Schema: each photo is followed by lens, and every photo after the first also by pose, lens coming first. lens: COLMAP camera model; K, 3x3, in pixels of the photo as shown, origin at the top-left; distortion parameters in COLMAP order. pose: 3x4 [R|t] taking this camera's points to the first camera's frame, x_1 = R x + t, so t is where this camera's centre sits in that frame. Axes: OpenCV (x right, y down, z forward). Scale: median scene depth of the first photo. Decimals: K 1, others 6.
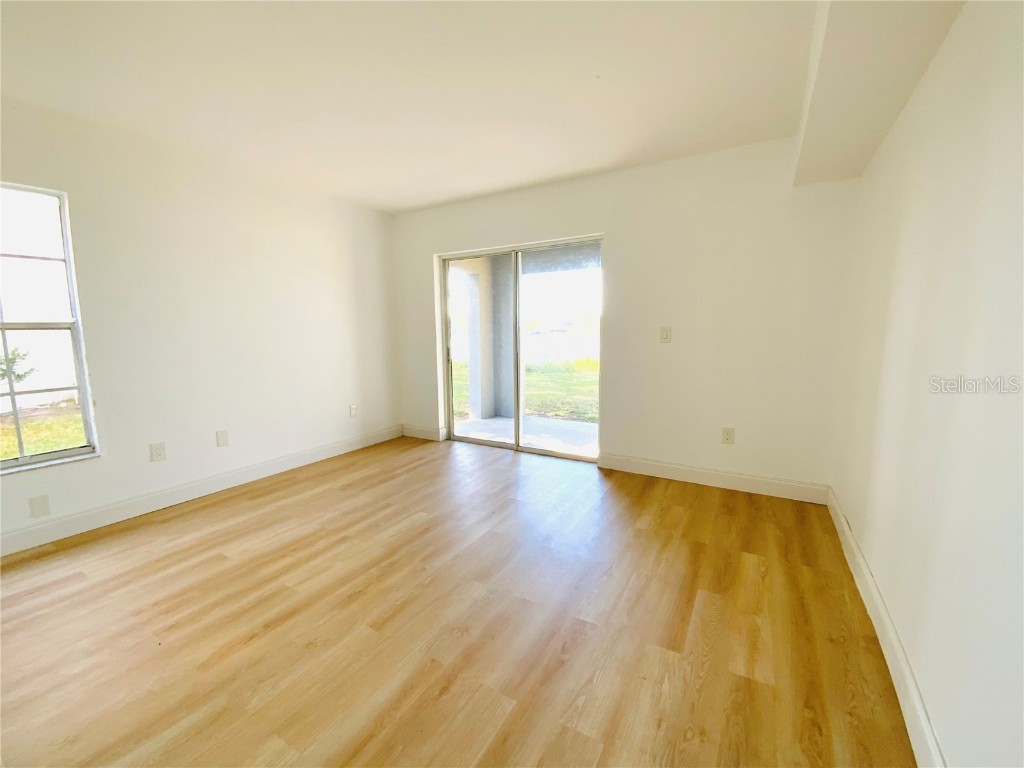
lens RADIAL K [[415.9, 0, 518.9], [0, 415.9, 383.6], [0, 0, 1]] dist [0.002316, -0.009477]
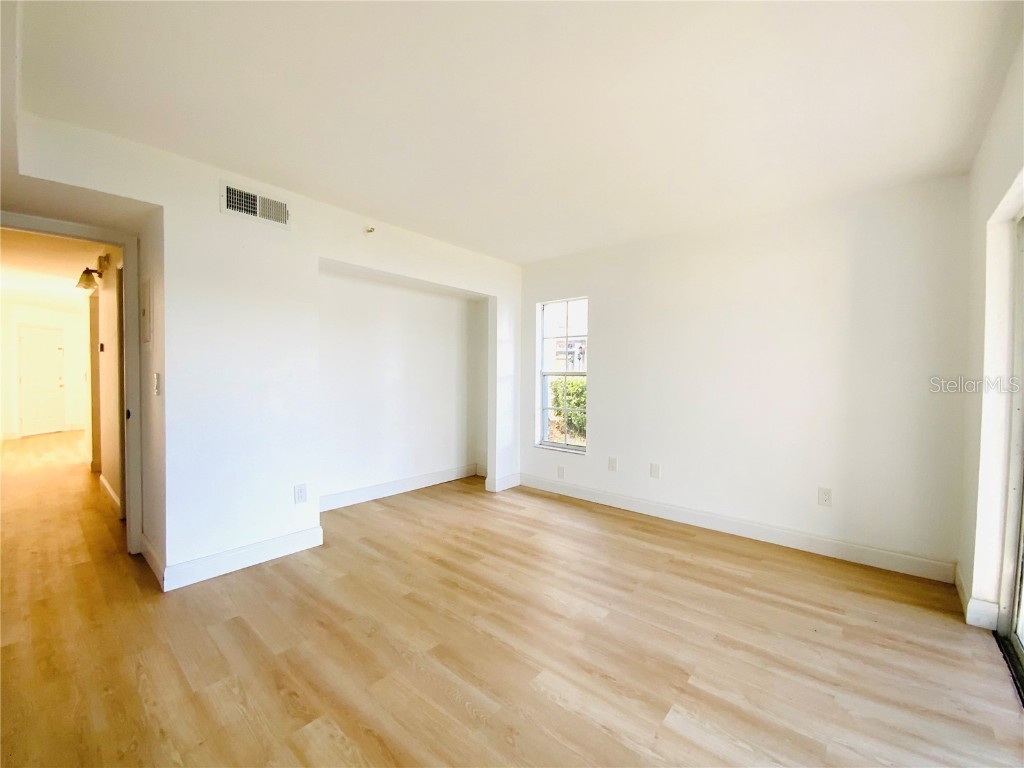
lens RADIAL K [[415.9, 0, 518.9], [0, 415.9, 383.6], [0, 0, 1]] dist [0.002316, -0.009477]
pose [[-0.180780, 0.028098, -0.983122, 0.500830], [-0.135141, 0.989401, 0.053127, -0.123510], [0.974195, 0.142464, -0.175067, 0.819150]]
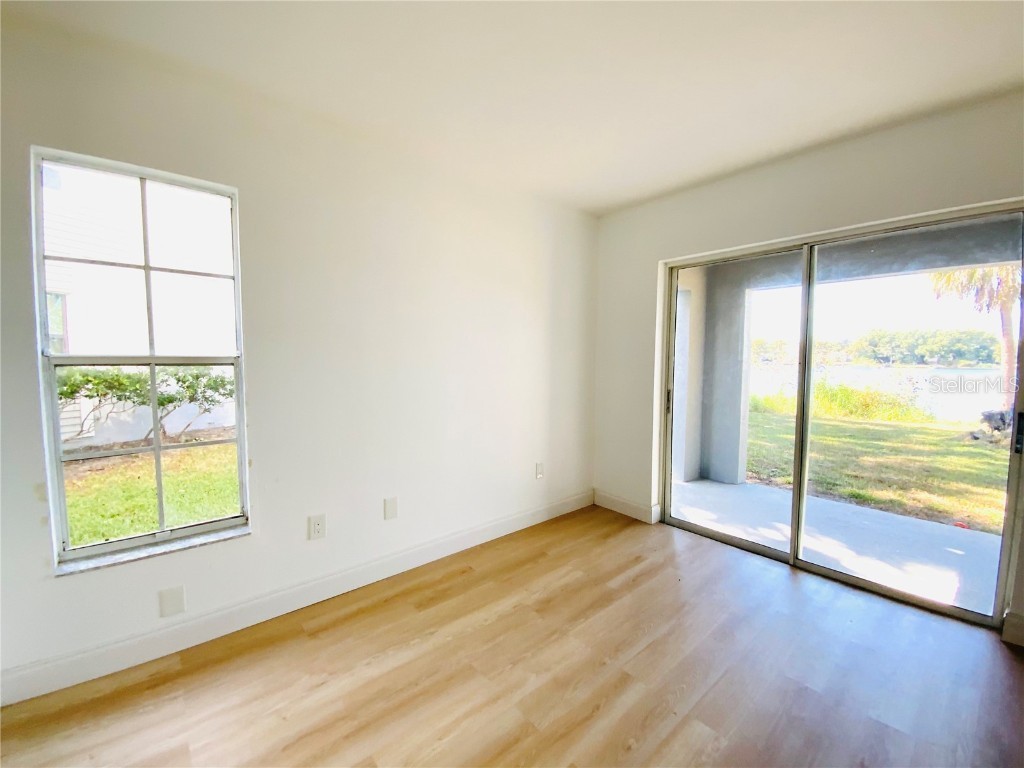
lens RADIAL K [[425.2, 0, 512.0], [0, 425.2, 384.0], [0, 0, 1]] dist [0.000414, -0.000074]
pose [[0.938337, 0.035131, -0.343933, -0.256810], [-0.056360, 0.997060, -0.051920, -0.068260], [0.341097, 0.068102, 0.937558, 0.345194]]
